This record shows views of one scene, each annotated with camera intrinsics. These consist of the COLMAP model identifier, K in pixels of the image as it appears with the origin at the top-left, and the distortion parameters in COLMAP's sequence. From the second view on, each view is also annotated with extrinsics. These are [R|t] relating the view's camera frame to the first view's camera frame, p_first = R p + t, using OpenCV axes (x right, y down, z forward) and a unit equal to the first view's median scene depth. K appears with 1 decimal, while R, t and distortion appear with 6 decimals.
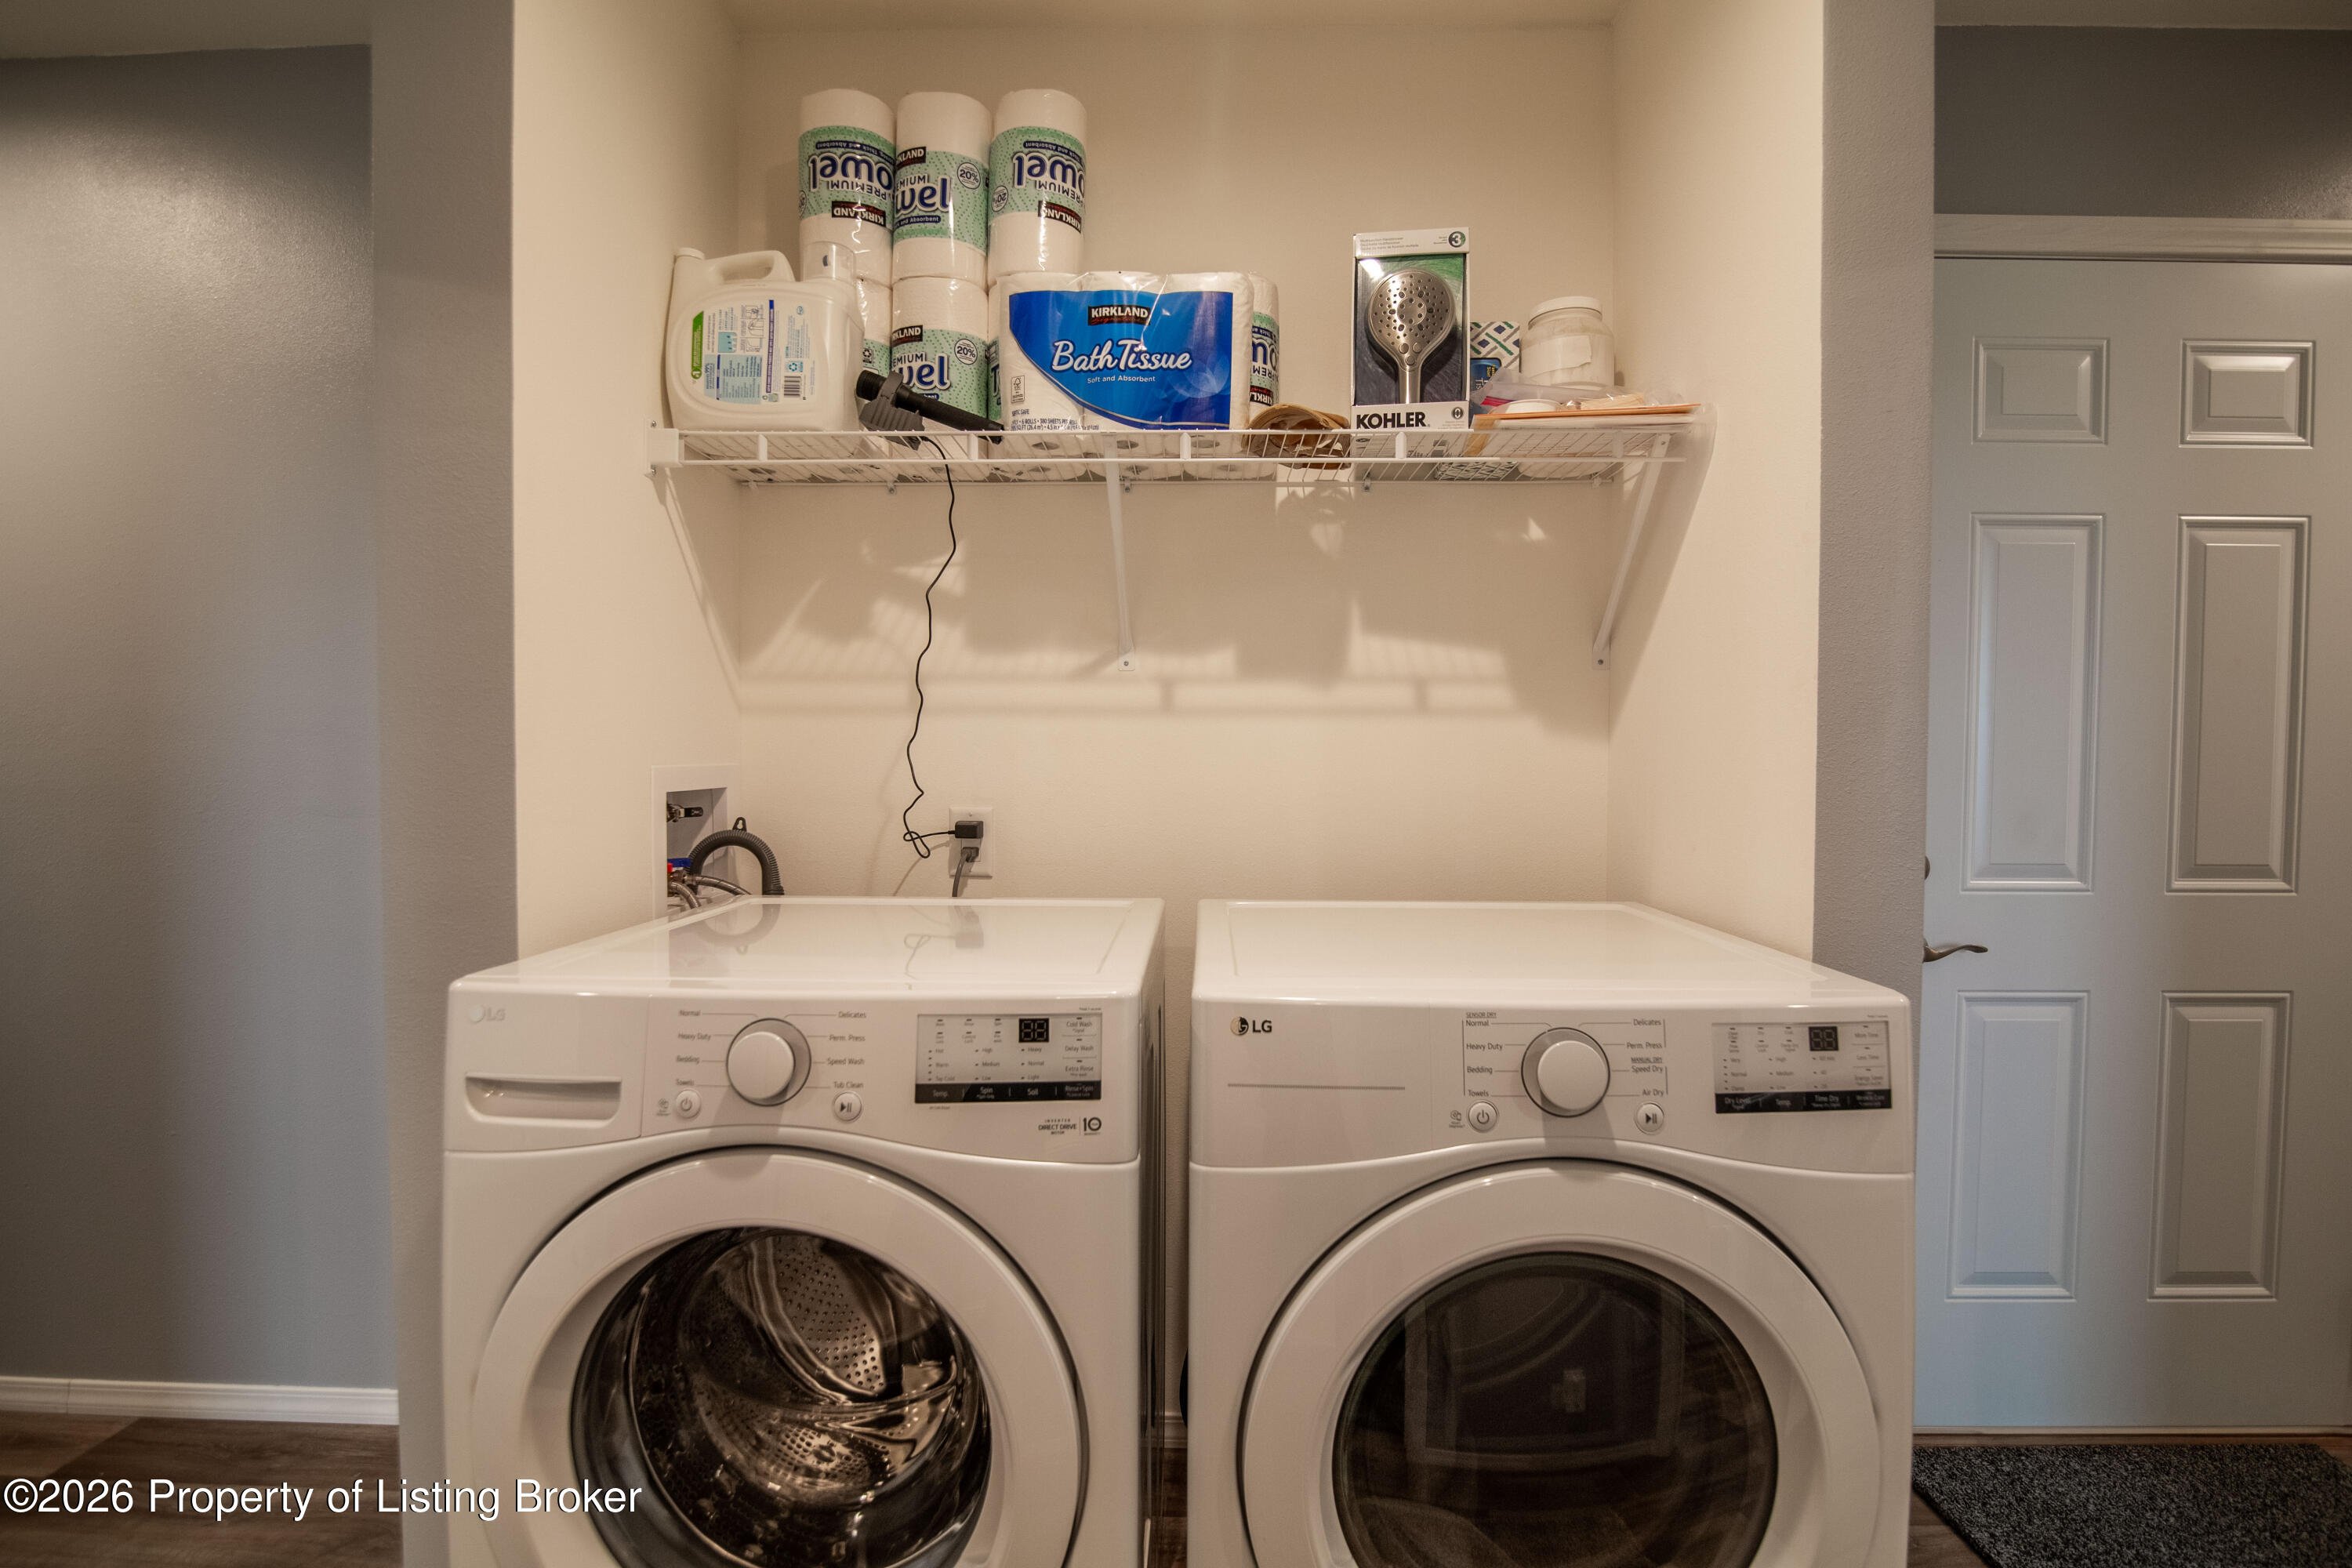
lens RADIAL K [[1090.6, 0, 1166.9], [0, 1090.6, 766.9], [0, 0, 1]] dist [-0.010775, 0.000749]
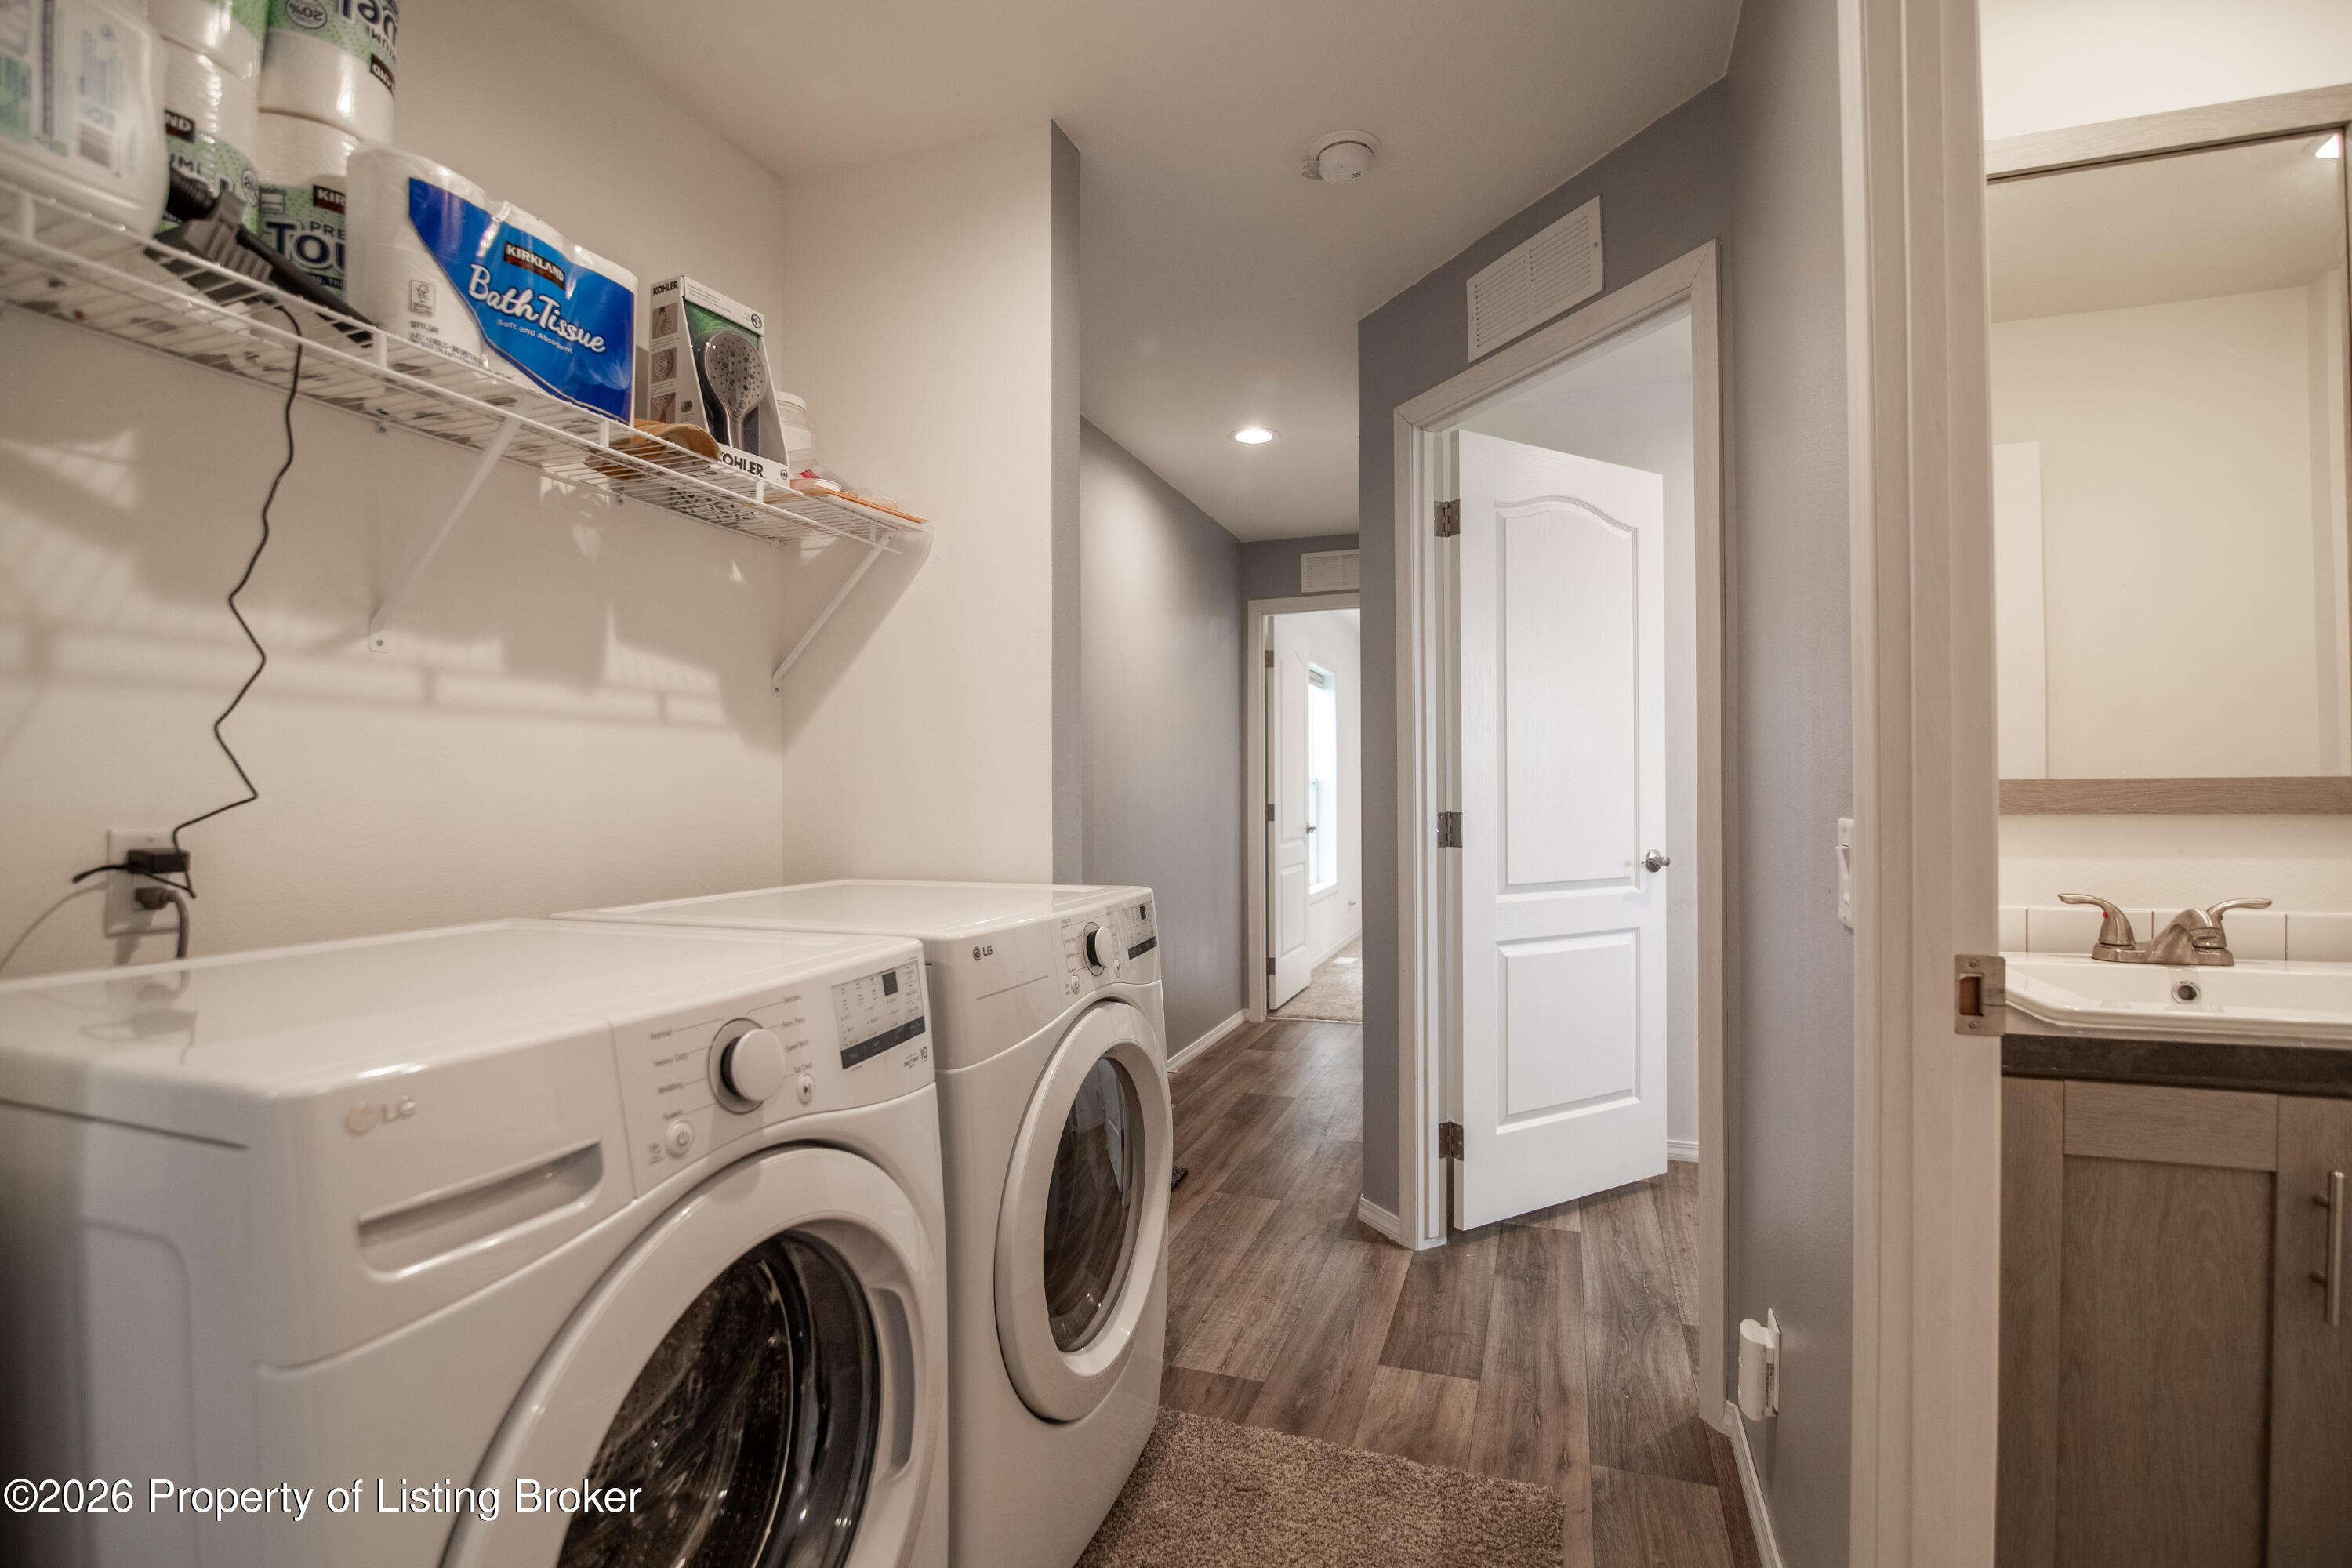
lens RADIAL K [[1065.4, 0, 1174.0], [0, 1065.4, 755.1], [0, 0, 1]] dist [-0.000736, -0.000681]
pose [[0.327622, 0.025562, 0.944463, -0.673552], [0.016689, 0.999321, -0.032836, 0.027492], [-0.944661, 0.026520, 0.326973, 0.216586]]
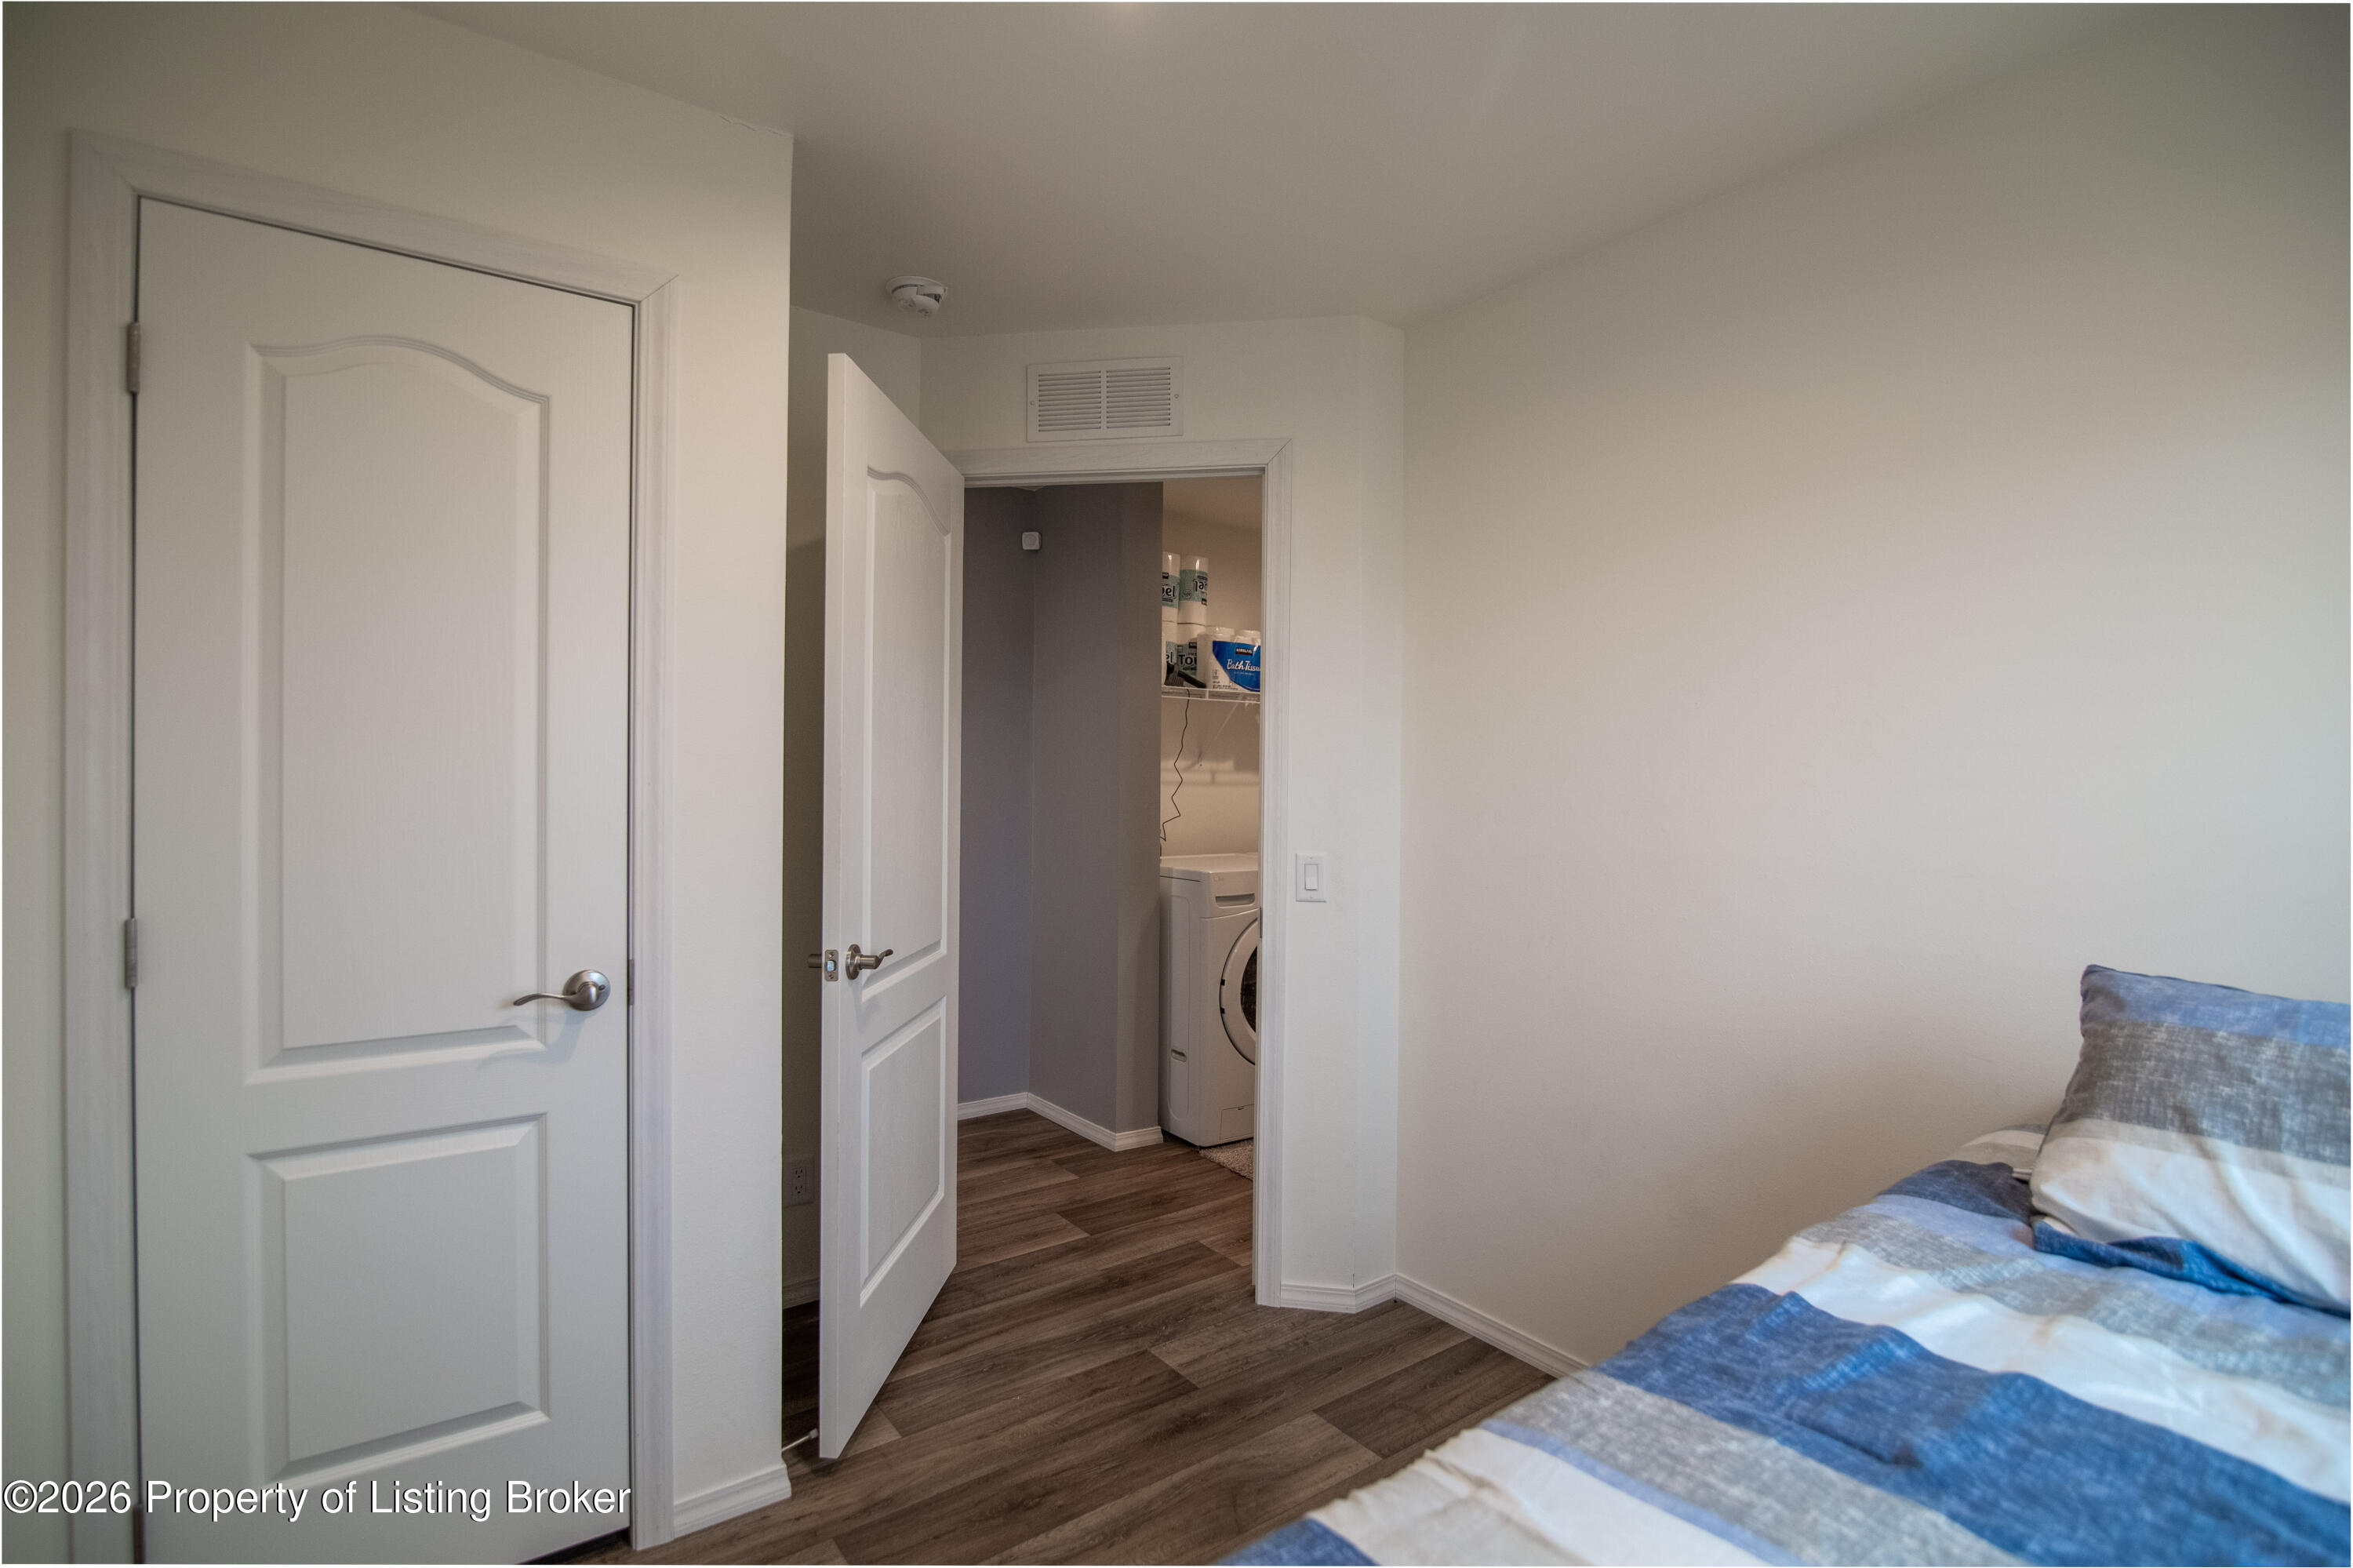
lens RADIAL K [[1091.1, 0, 1167.4], [0, 1091.1, 766.9], [0, 0, 1]] dist [-0.010775, 0.000749]
pose [[0.802352, 0.011097, 0.596748, -1.902164], [-0.000387, 0.999837, -0.018072, -0.050440], [-0.596852, 0.014270, 0.802225, -1.194685]]
